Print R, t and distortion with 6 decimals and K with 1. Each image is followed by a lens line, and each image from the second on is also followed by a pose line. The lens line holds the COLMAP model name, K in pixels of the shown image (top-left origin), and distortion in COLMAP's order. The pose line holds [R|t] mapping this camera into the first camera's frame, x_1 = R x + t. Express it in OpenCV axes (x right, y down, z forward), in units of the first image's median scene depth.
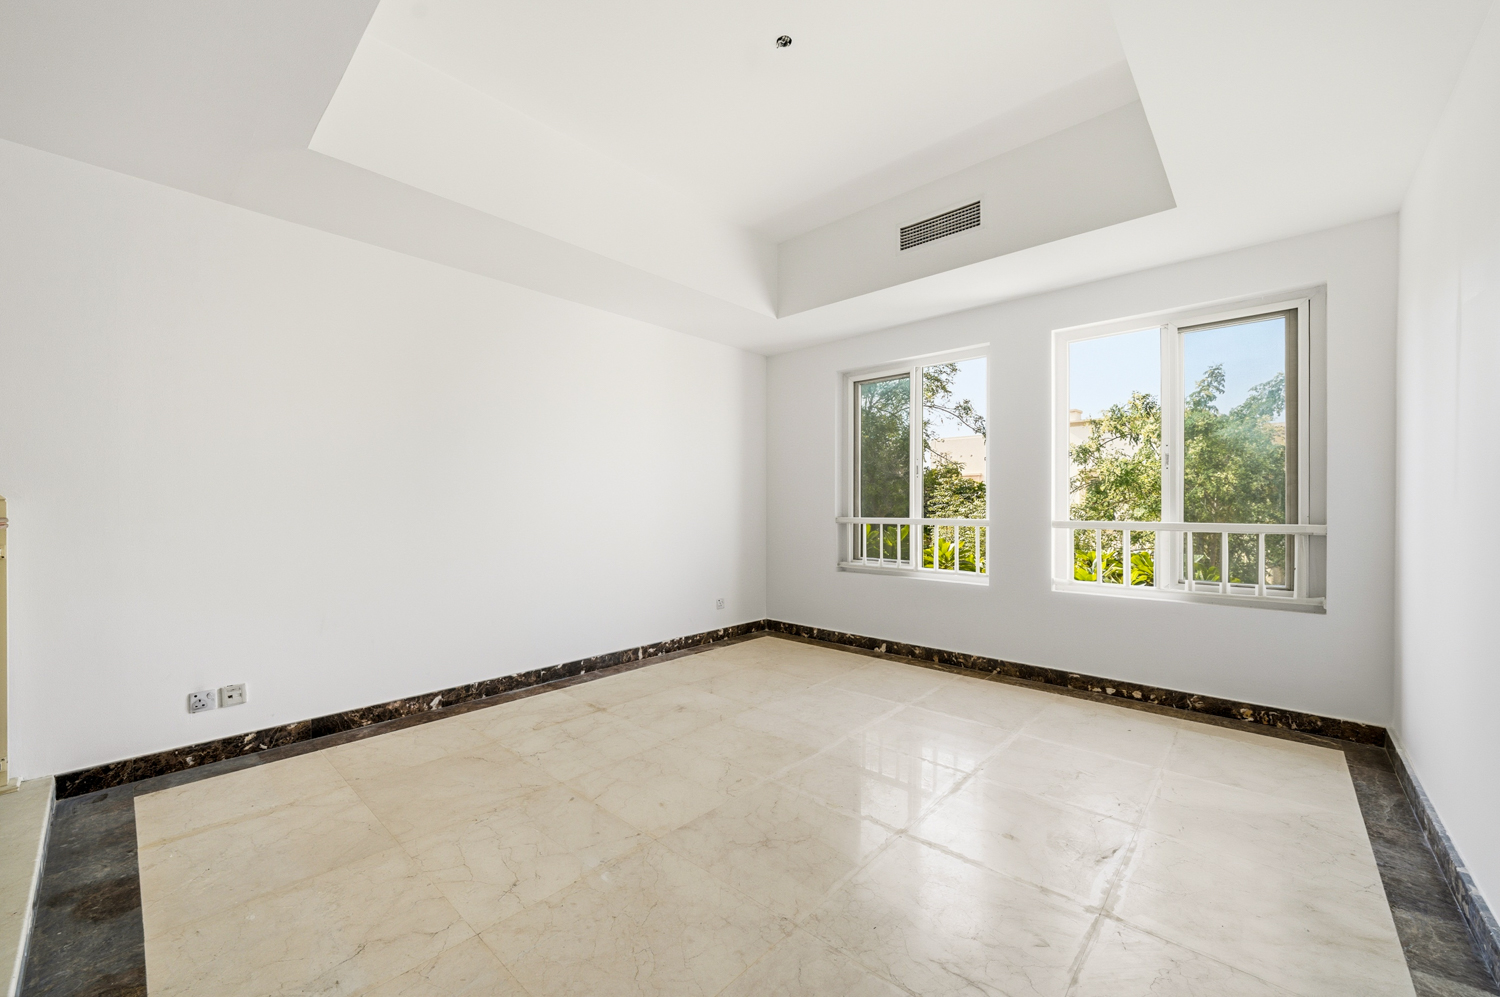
lens RADIAL K [[590.2, 0, 742.4], [0, 590.2, 506.9], [0, 0, 1]] dist [-0.007769, 0.000351]
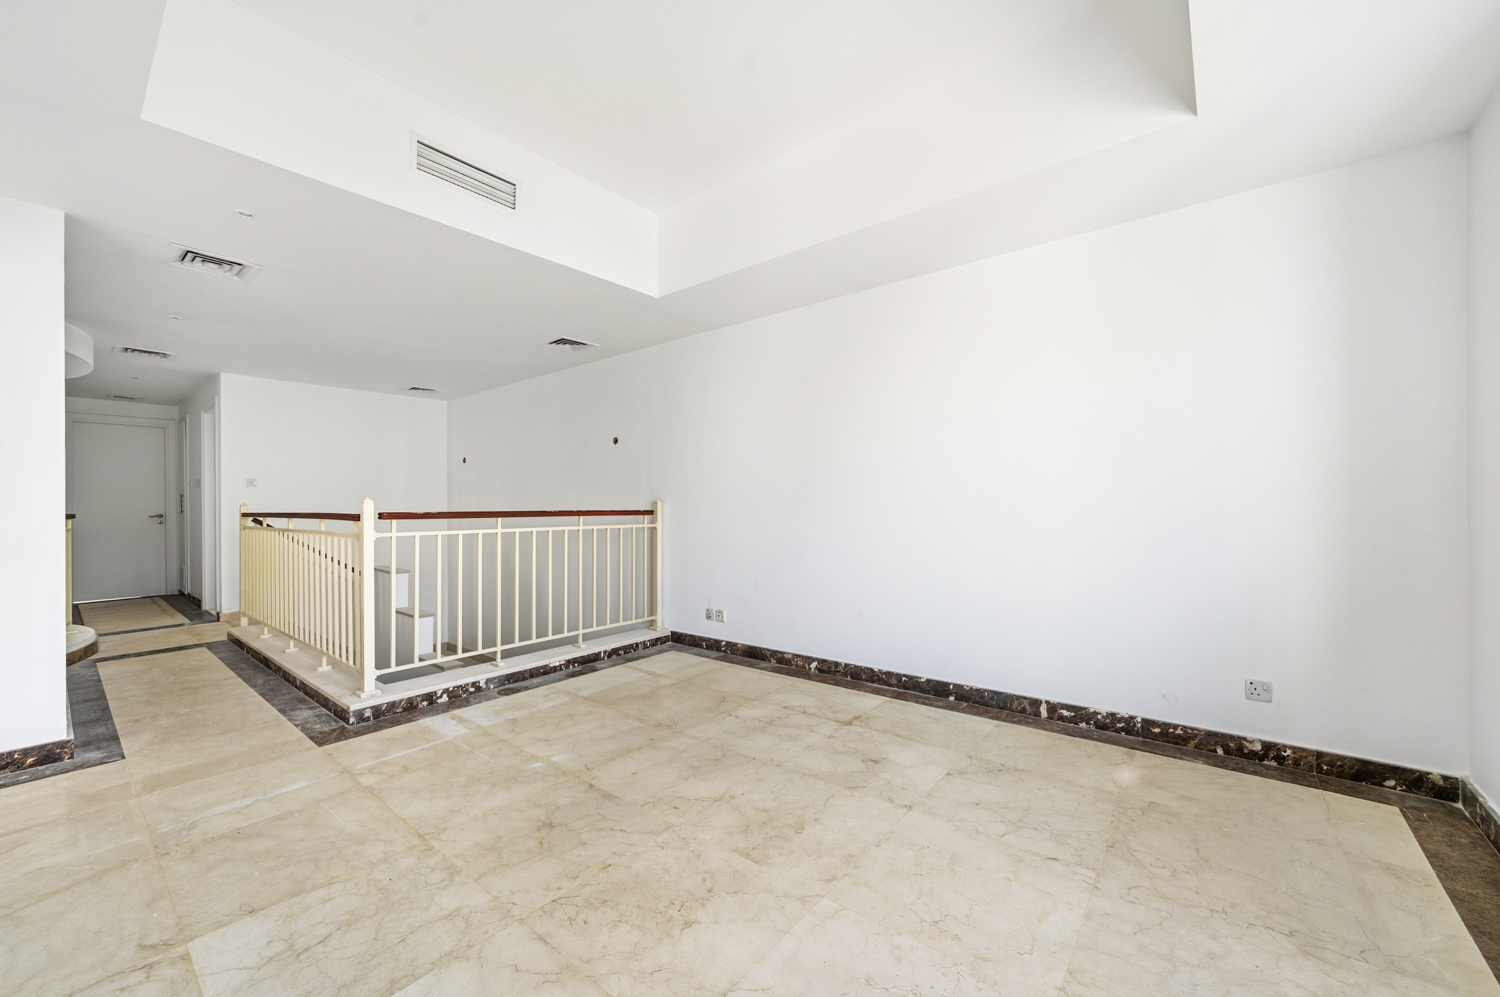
lens RADIAL K [[590.2, 0, 742.2], [0, 590.2, 502.8], [0, 0, 1]] dist [-0.007769, 0.000351]
pose [[0.035823, -0.006326, -0.999338, 0.661332], [0.006938, 0.999957, -0.006082, 0.005026], [0.999334, -0.006716, 0.035865, 0.791277]]
